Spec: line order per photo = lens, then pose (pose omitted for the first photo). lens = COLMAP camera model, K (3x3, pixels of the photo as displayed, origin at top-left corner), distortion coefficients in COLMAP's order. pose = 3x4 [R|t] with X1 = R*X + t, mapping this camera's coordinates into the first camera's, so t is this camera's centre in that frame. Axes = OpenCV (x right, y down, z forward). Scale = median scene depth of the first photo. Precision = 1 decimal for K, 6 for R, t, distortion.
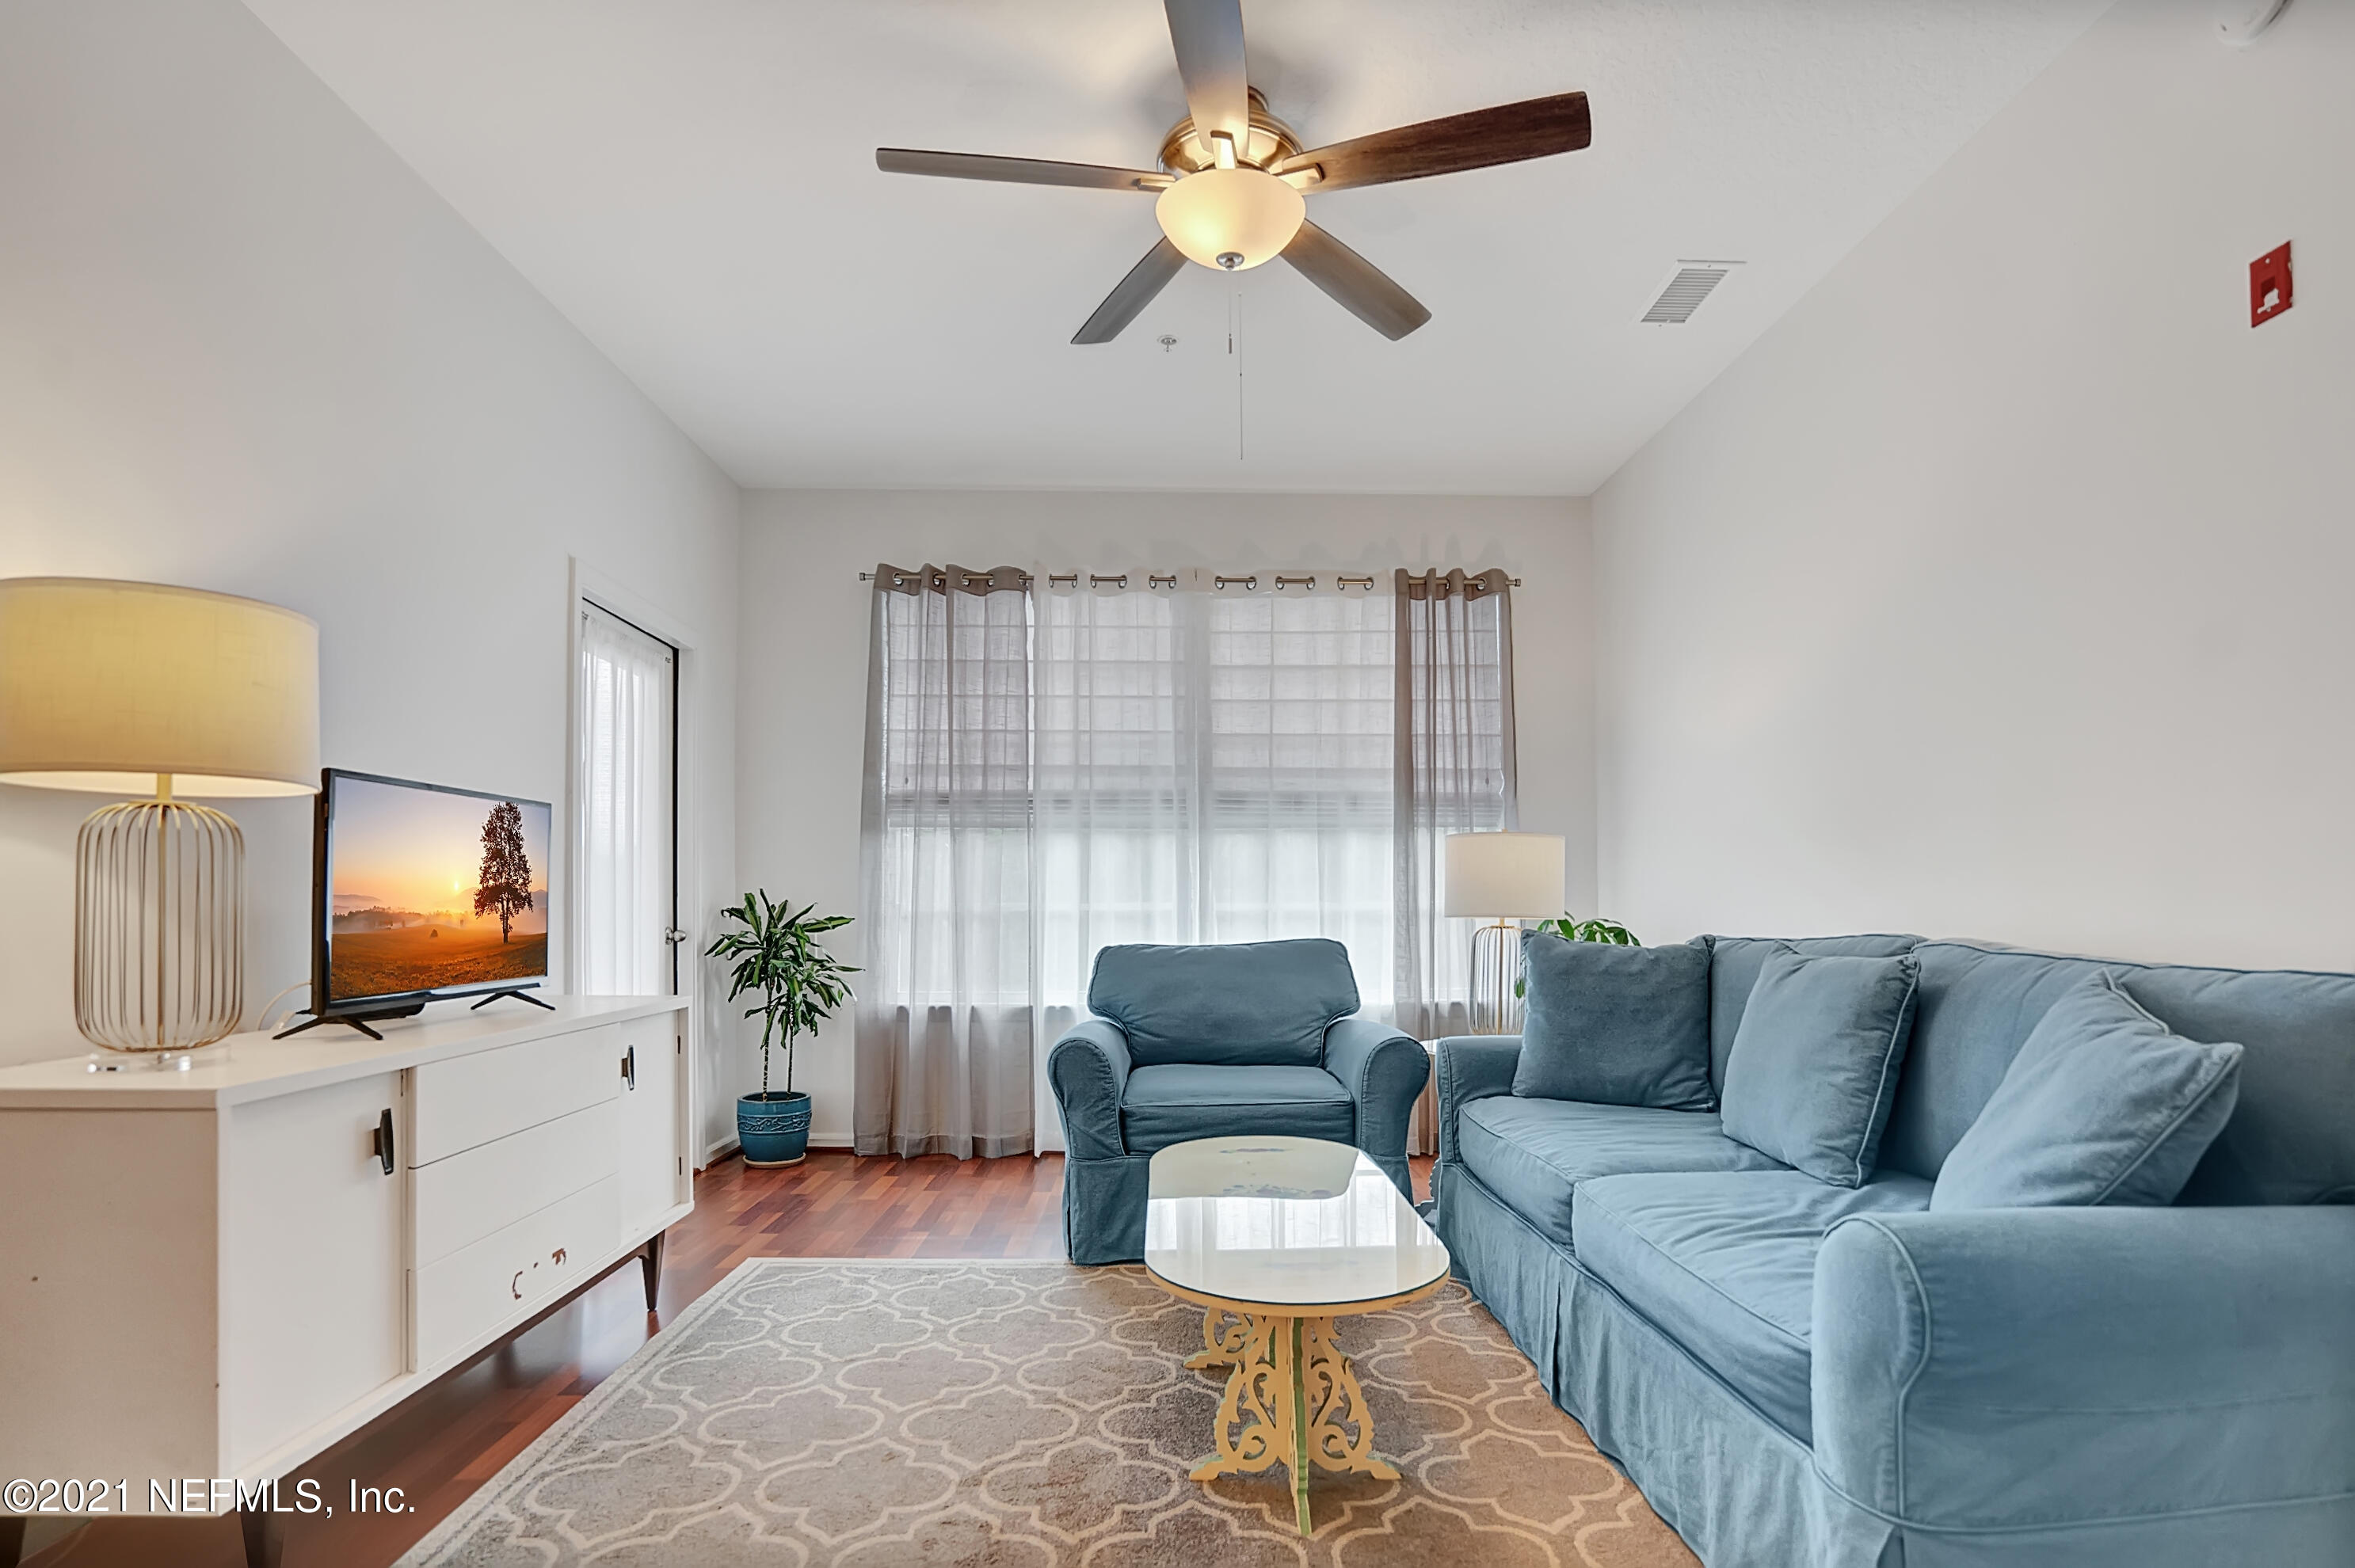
lens RADIAL K [[1150.4, 0, 1179.6], [0, 1150.4, 874.5], [0, 0, 1]] dist [-0.040171, -0.000609]
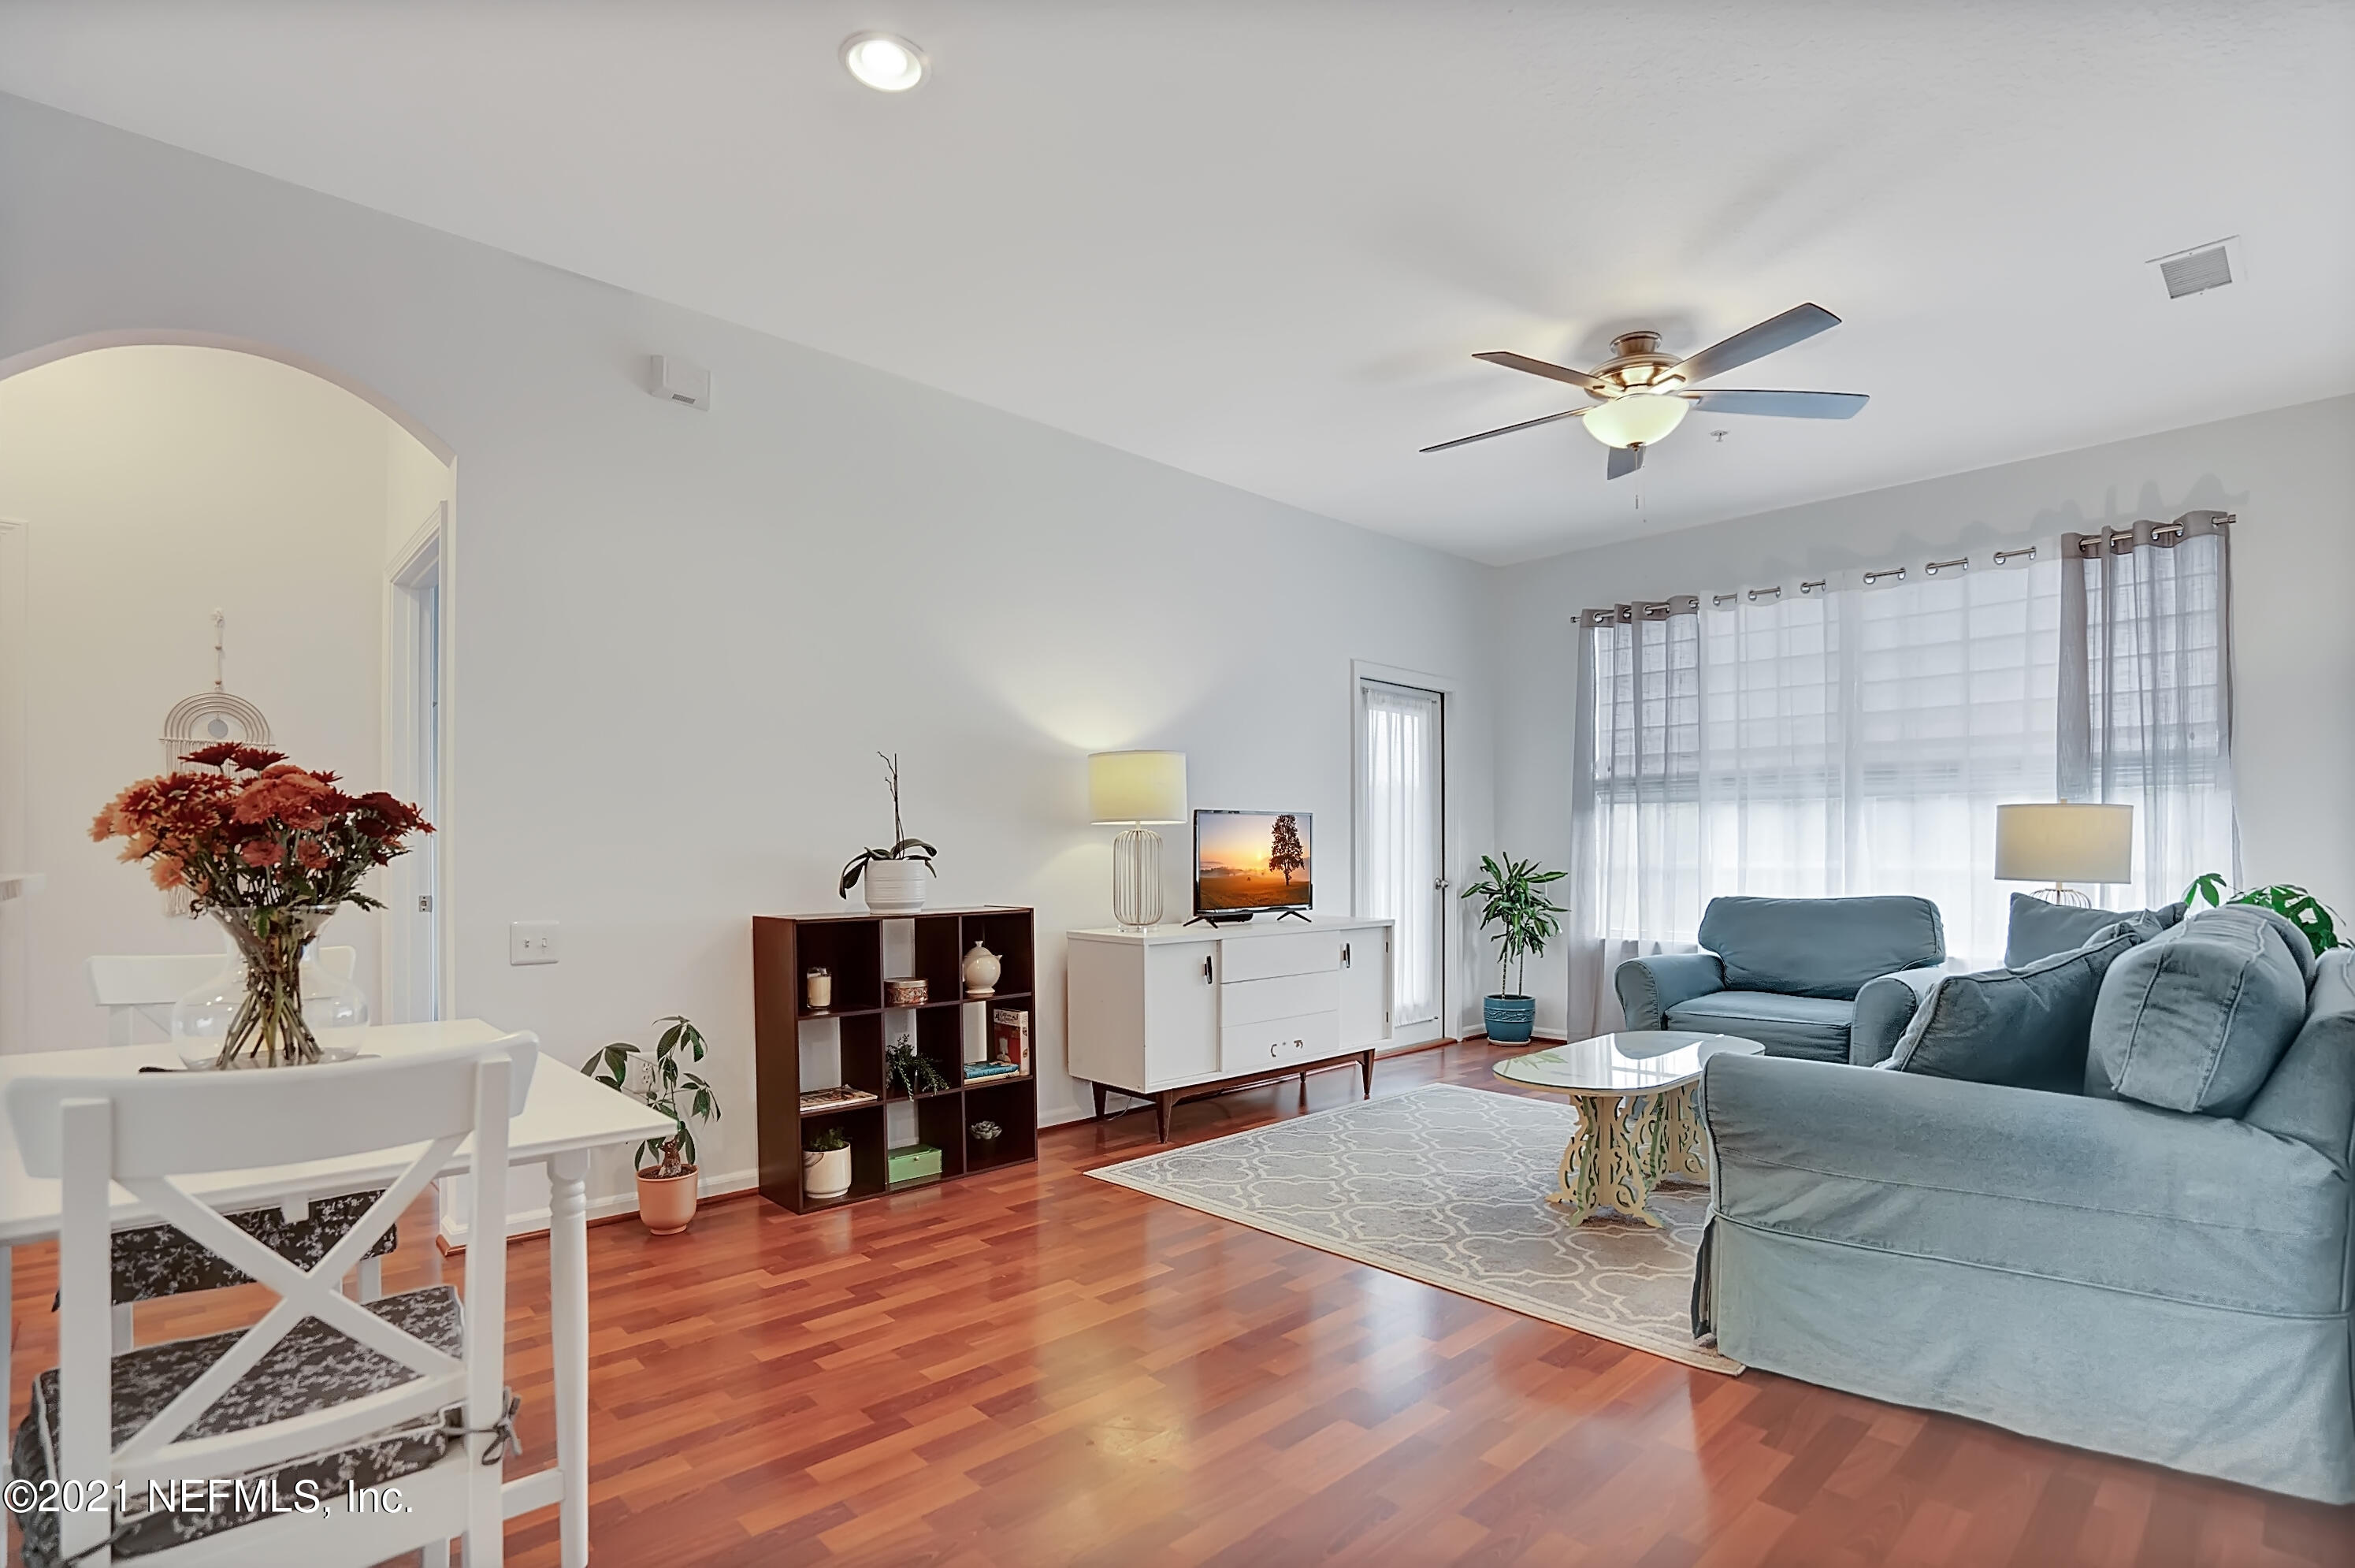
lens RADIAL K [[1116.7, 0, 1178.5], [0, 1116.7, 810.9], [0, 0, 1]] dist [-0.017497, -0.000198]
pose [[0.675476, -0.029661, -0.736785, 0.399163], [0.019521, 0.999560, -0.022343, -0.015814], [0.737123, 0.000709, 0.675758, -0.249474]]
